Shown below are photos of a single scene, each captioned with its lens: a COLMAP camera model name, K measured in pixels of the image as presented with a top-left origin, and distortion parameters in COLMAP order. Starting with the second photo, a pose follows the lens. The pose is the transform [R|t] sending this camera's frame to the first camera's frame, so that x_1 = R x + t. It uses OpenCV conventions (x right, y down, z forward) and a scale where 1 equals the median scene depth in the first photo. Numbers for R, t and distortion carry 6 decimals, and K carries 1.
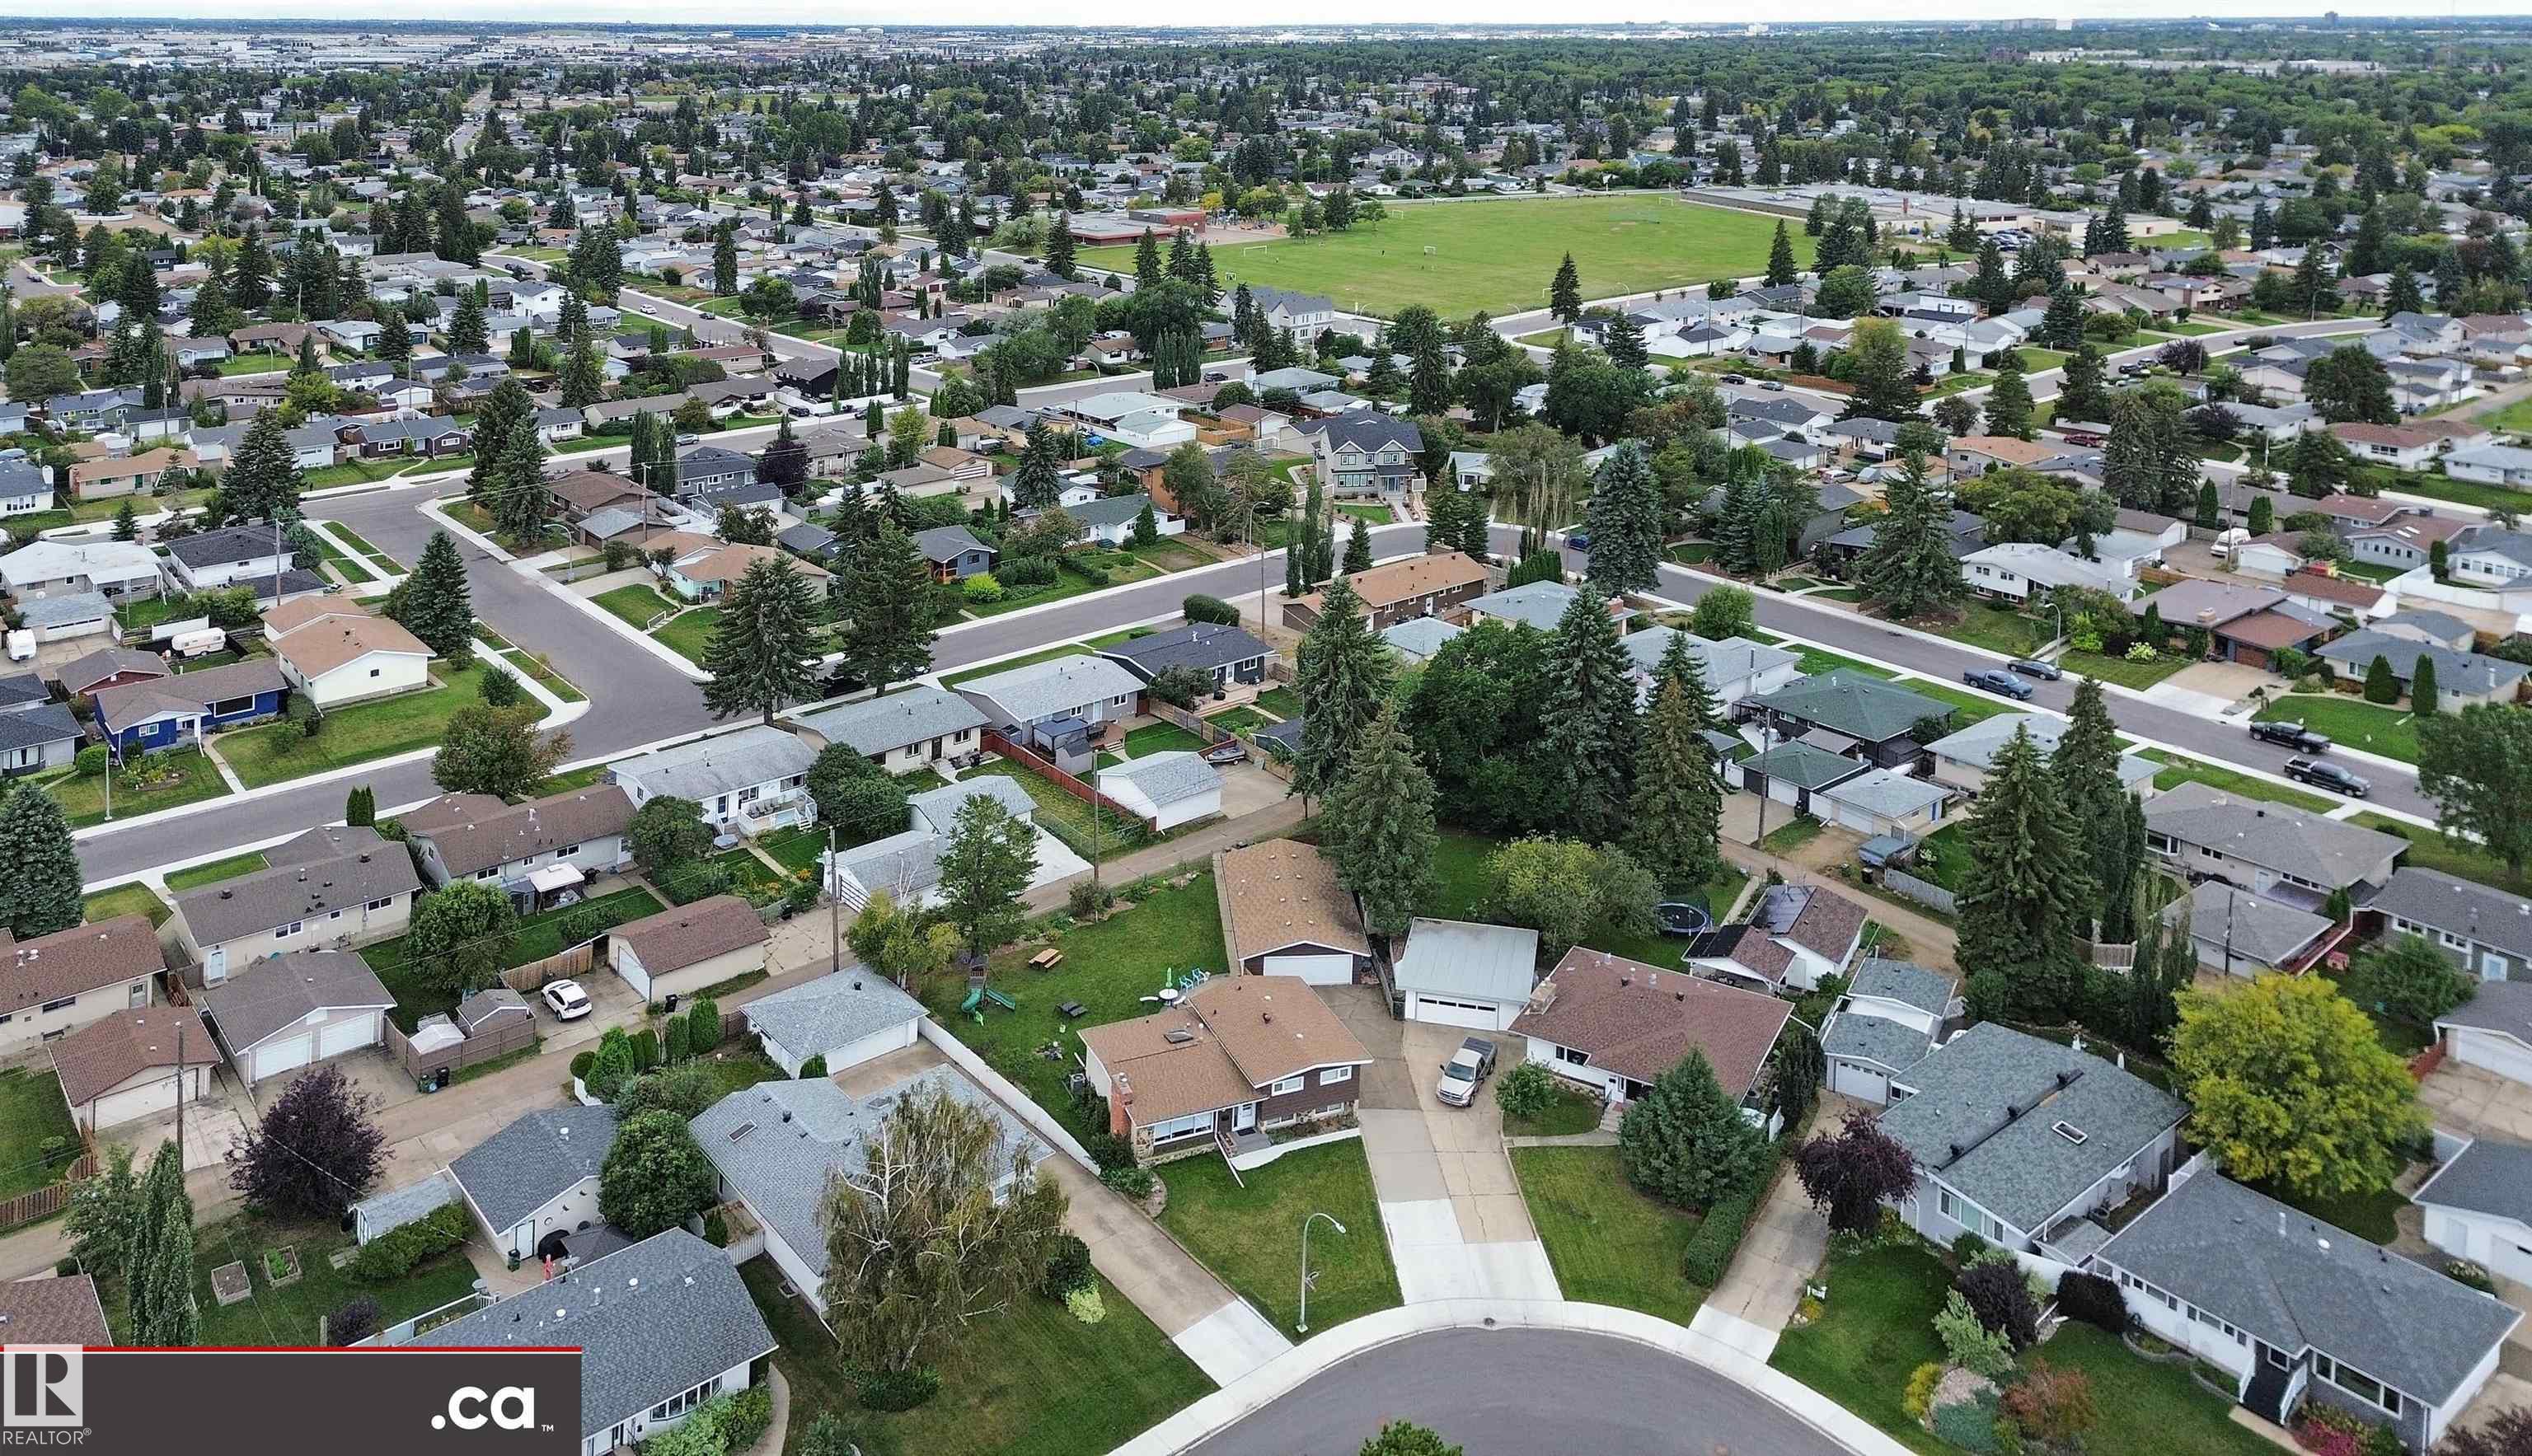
lens RADIAL K [[1828.9, 0, 1266.5], [0, 1828.9, 730.7], [0, 0, 1]] dist [0.028883, -0.015457]
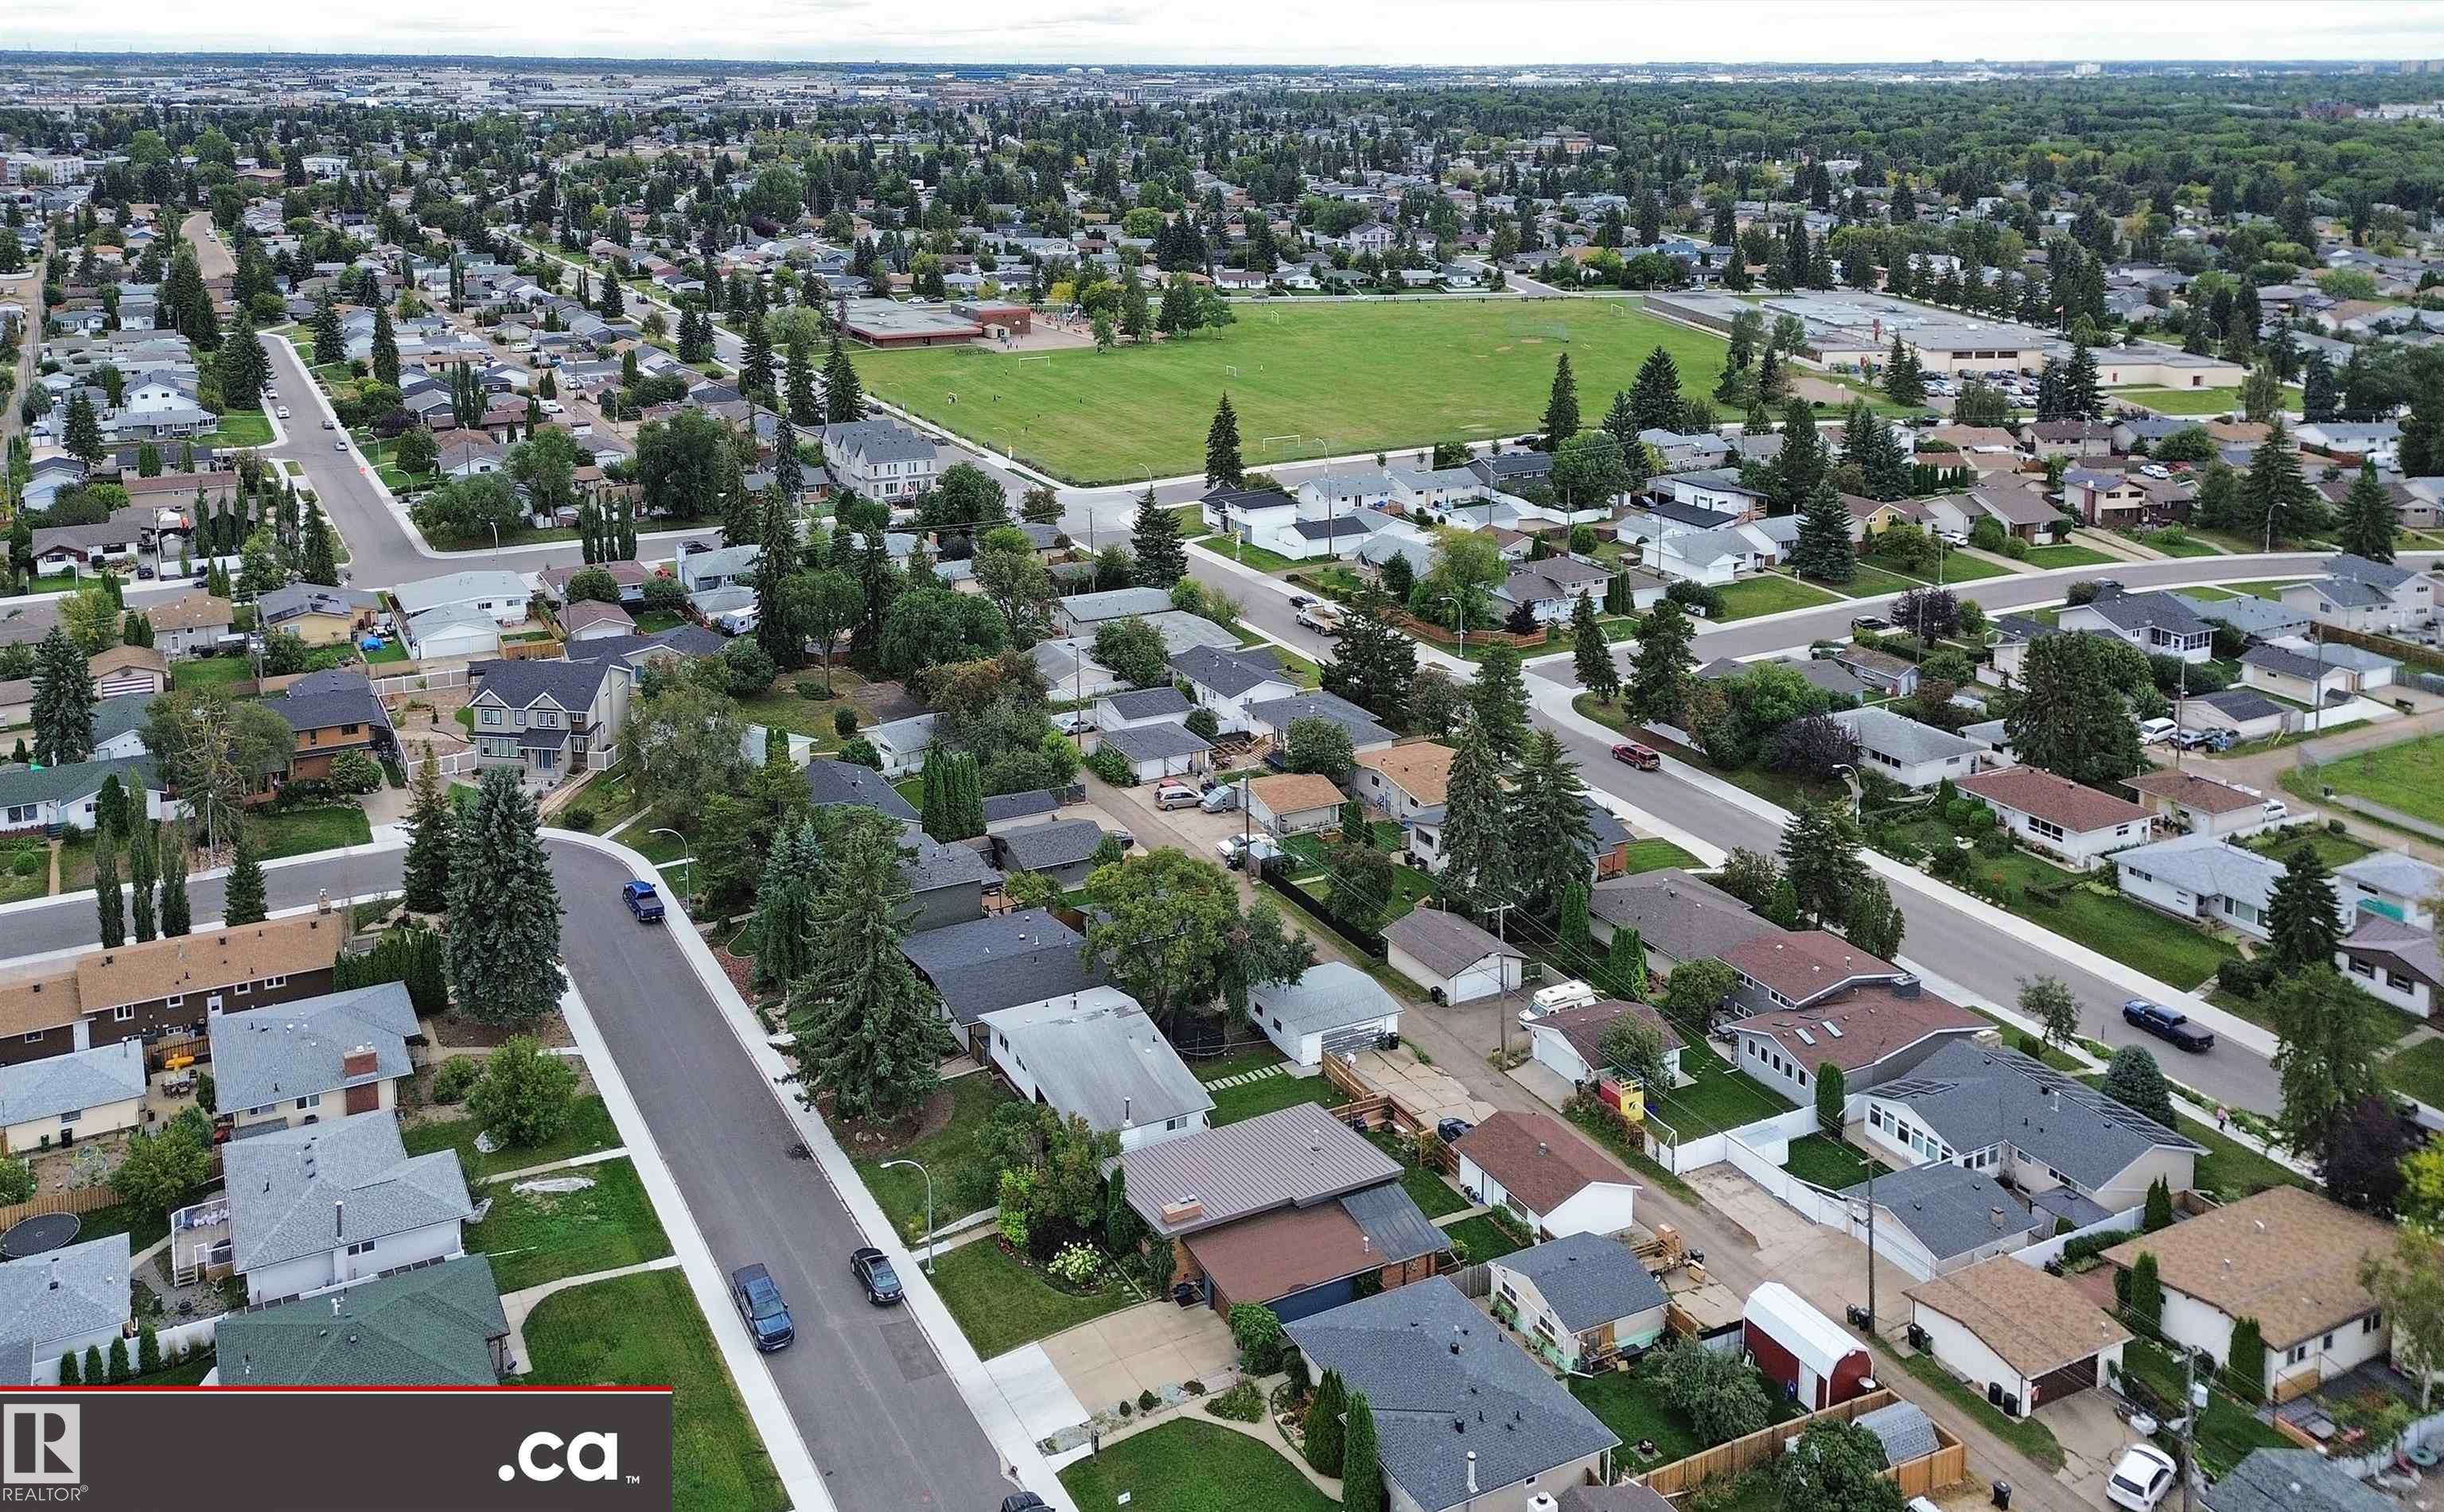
lens RADIAL K [[2030.6, 0, 1142.9], [0, 2030.6, 869.0], [0, 0, 1]] dist [0.062831, -0.073015]
pose [[0.977642, 0.079046, -0.194854, 0.328468], [-0.077440, 0.996871, 0.015860, -0.092274], [0.195498, -0.000416, 0.980704, 0.222977]]
